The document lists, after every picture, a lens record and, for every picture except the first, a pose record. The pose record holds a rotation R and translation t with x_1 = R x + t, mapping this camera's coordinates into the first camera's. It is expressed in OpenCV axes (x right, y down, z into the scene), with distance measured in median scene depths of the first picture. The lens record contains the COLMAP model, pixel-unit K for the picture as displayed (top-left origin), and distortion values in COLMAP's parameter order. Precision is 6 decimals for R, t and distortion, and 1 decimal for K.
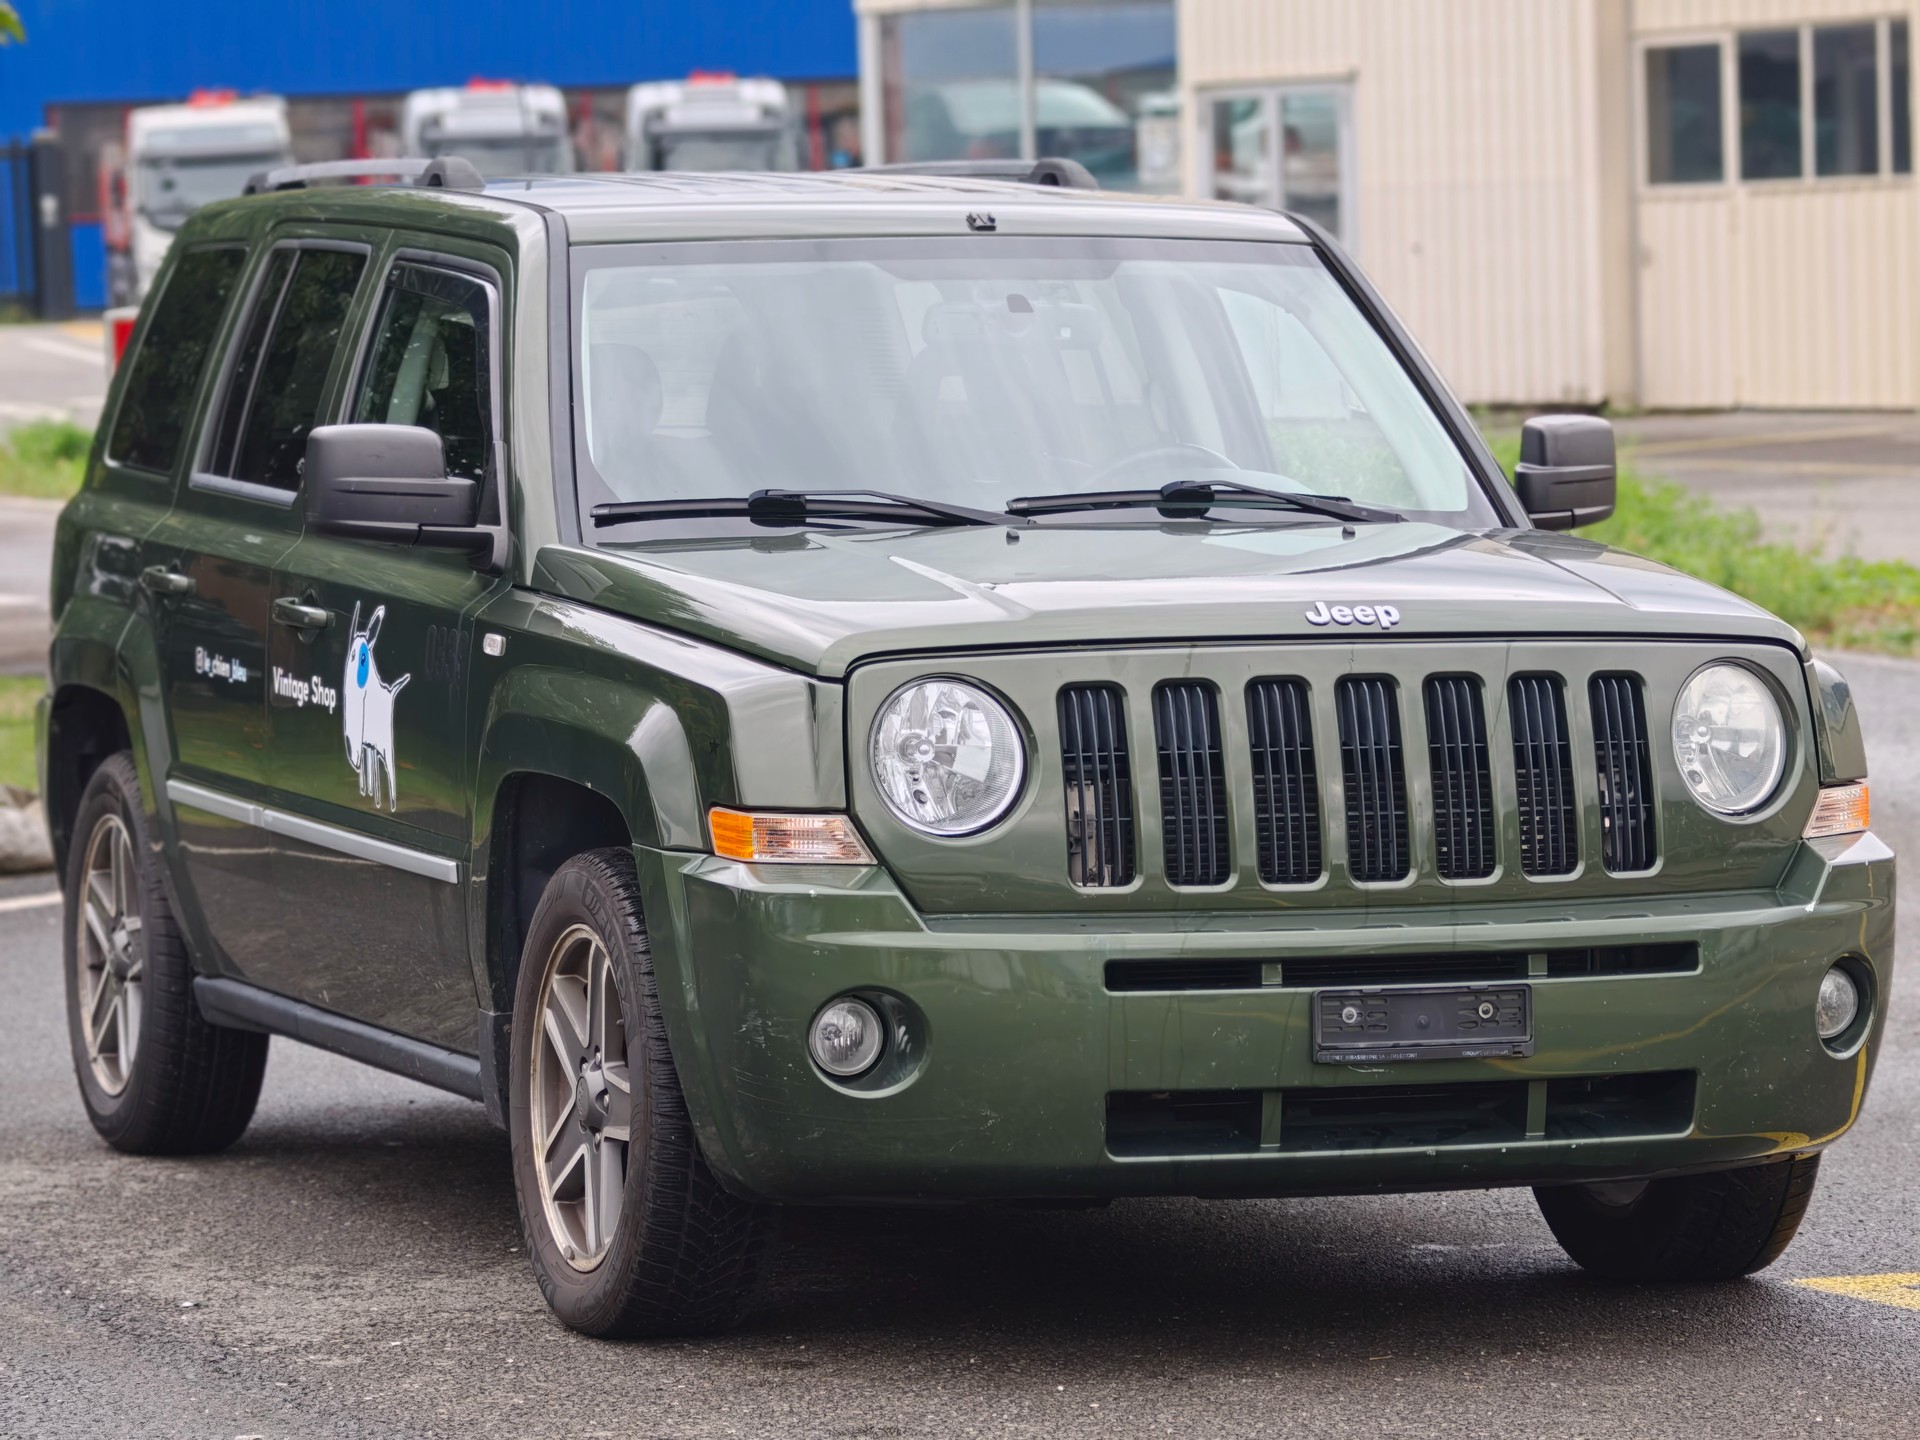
lens RADIAL K [[7589.0, 0, 956.1], [0, 7589.0, 709.9], [0, 0, 1]] dist [0.355289, 0.000000]
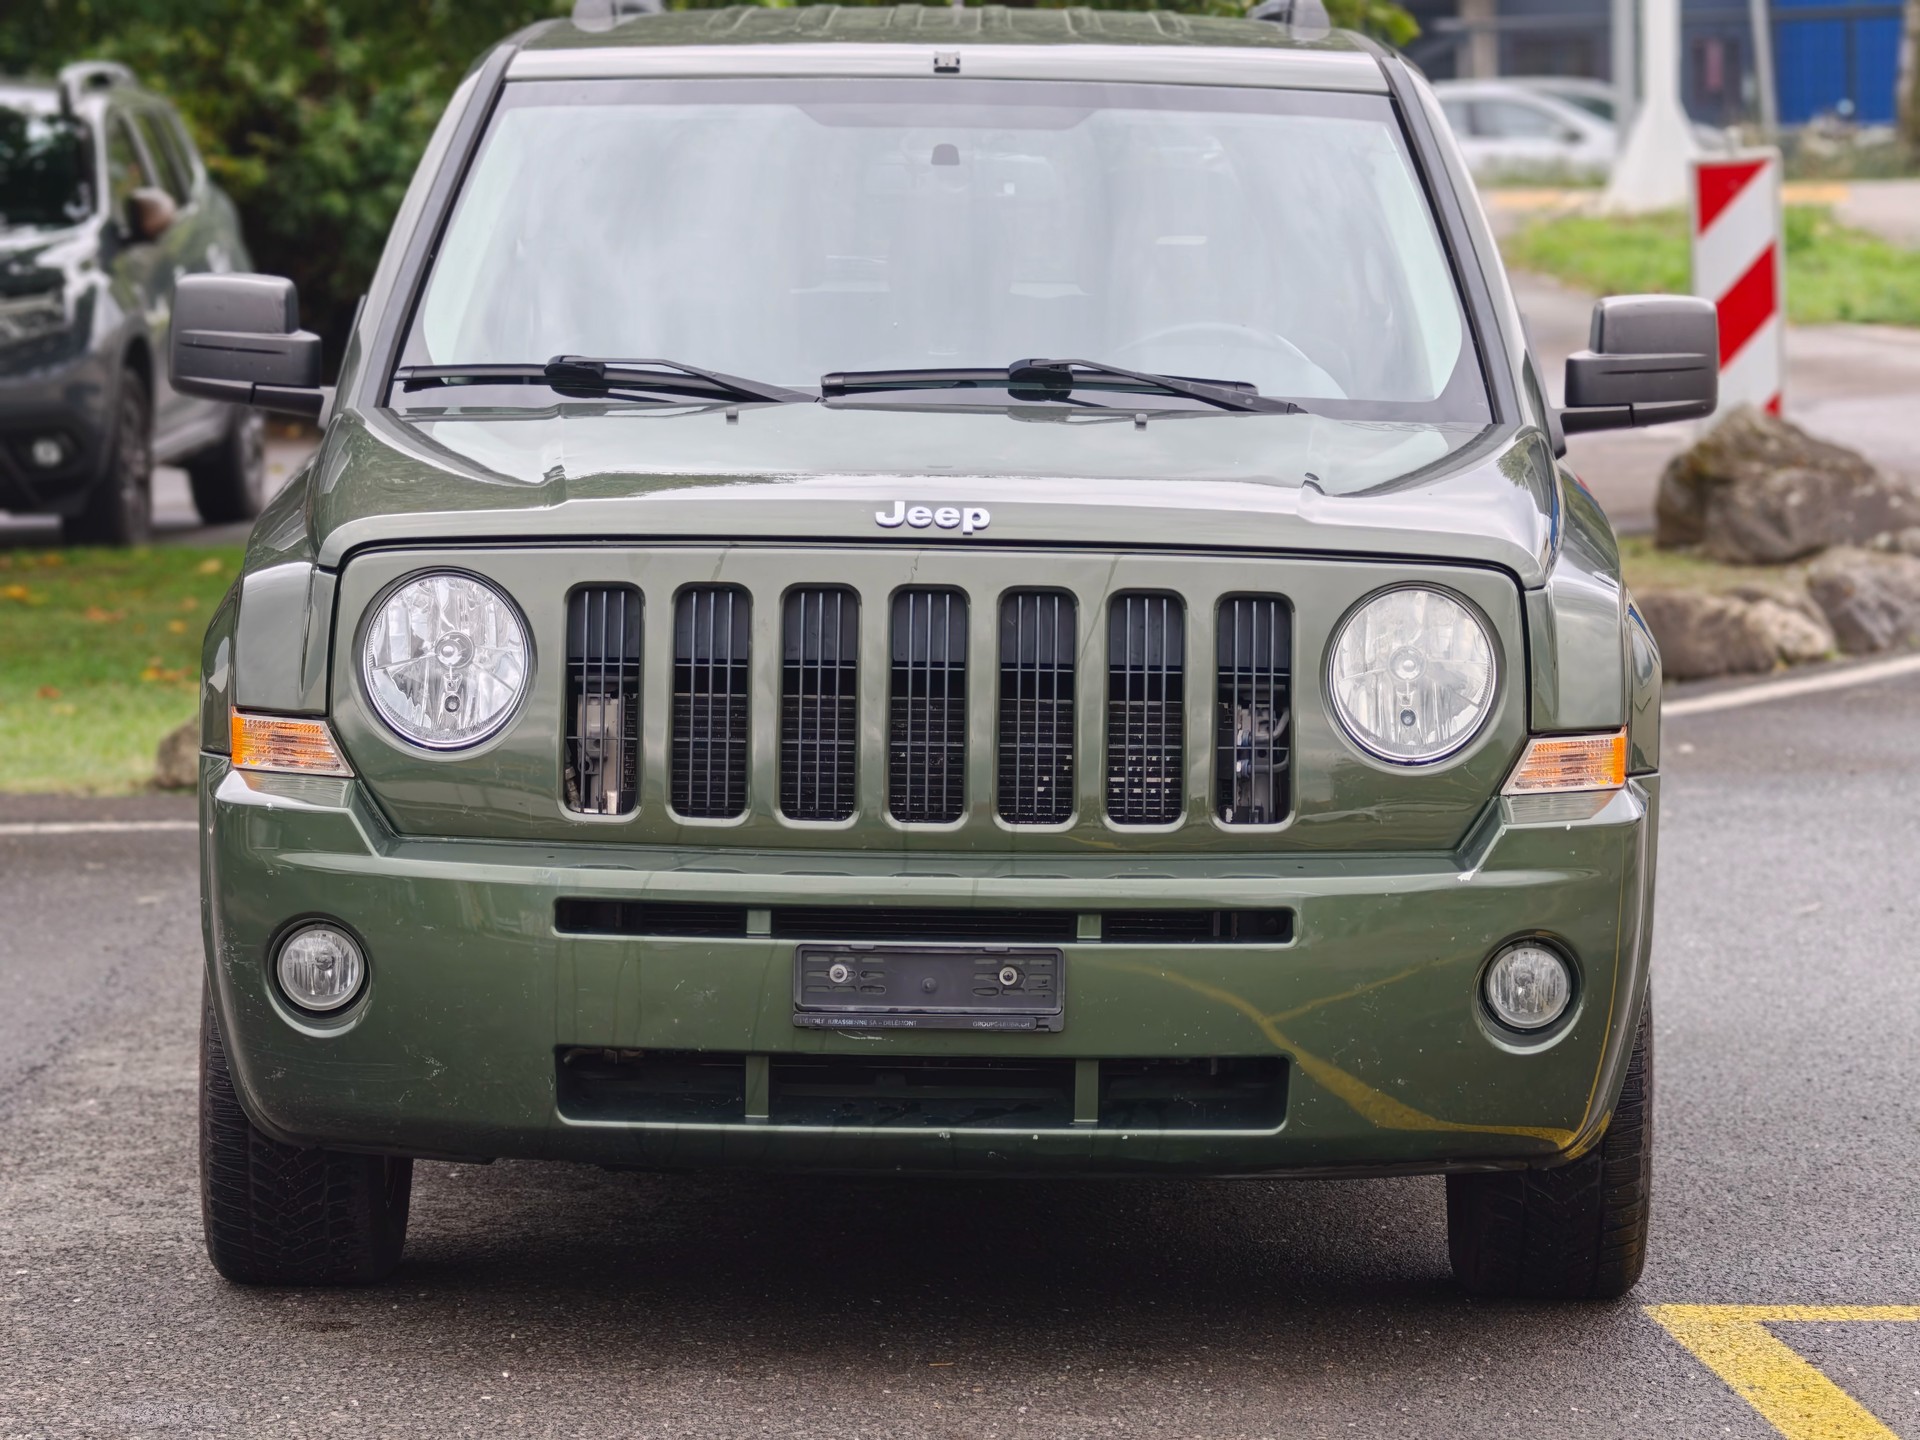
lens RADIAL K [[7589.0, 0, 965.5], [0, 7589.0, 728.4], [0, 0, 1]] dist [0.355289, 0.000000]
pose [[0.937534, 0.044007, -0.345100, 0.361172], [-0.036046, 0.998916, 0.029455, -0.014172], [0.346022, -0.015176, 0.938104, 0.181830]]
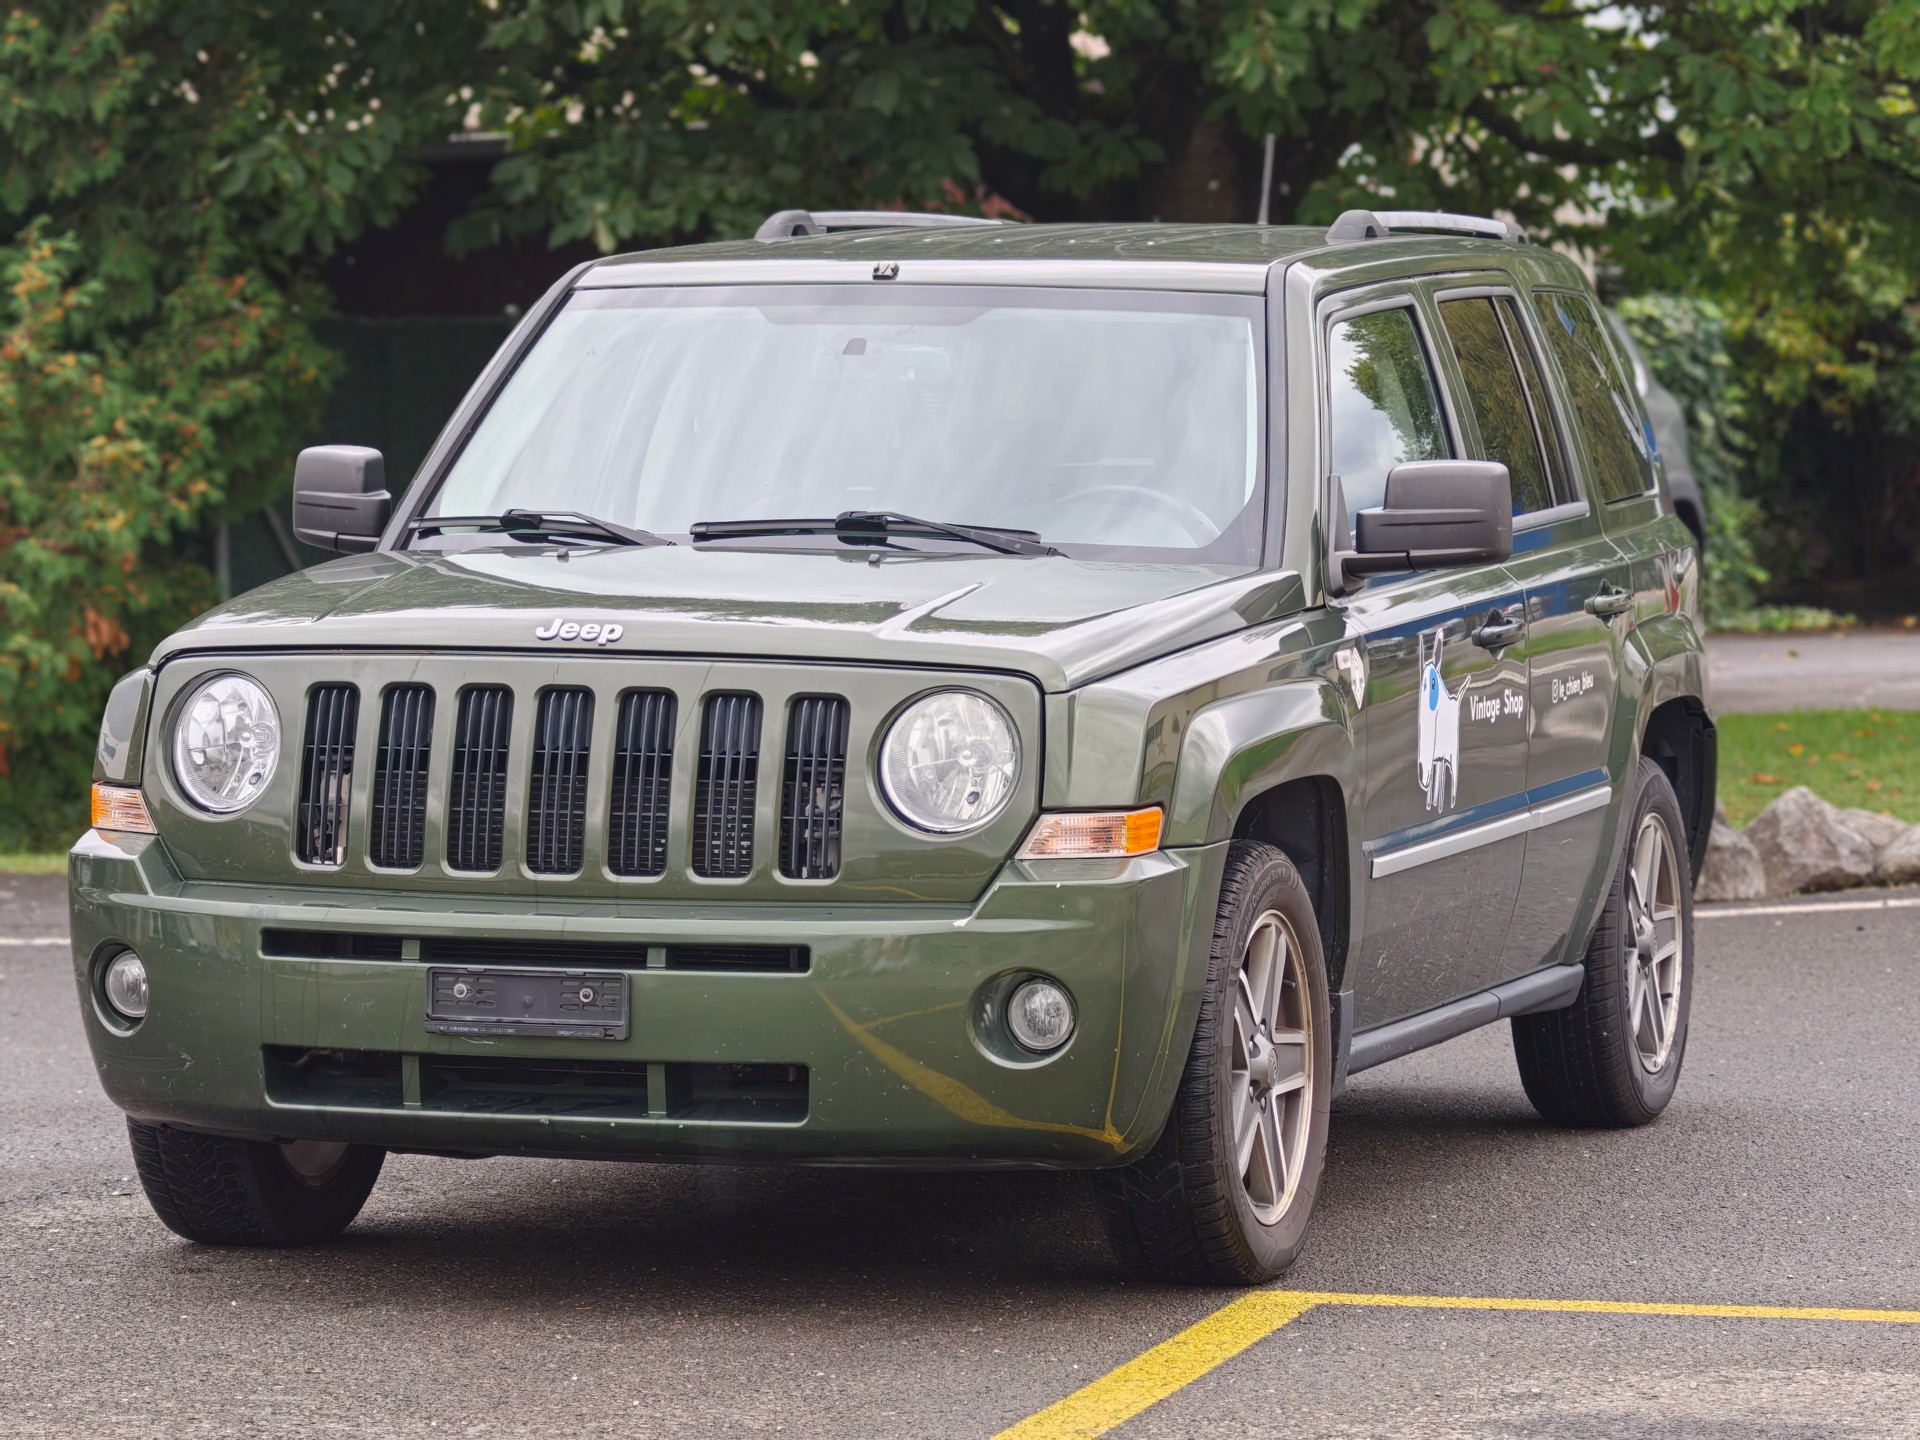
lens RADIAL K [[7589.0, 0, 955.5], [0, 7589.0, 721.2], [0, 0, 1]] dist [0.355289, 0.000000]
pose [[0.789452, 0.040809, -0.612454, 0.774669], [-0.041919, 0.999042, 0.012534, -0.015741], [0.612379, 0.015778, 0.790407, 0.165559]]
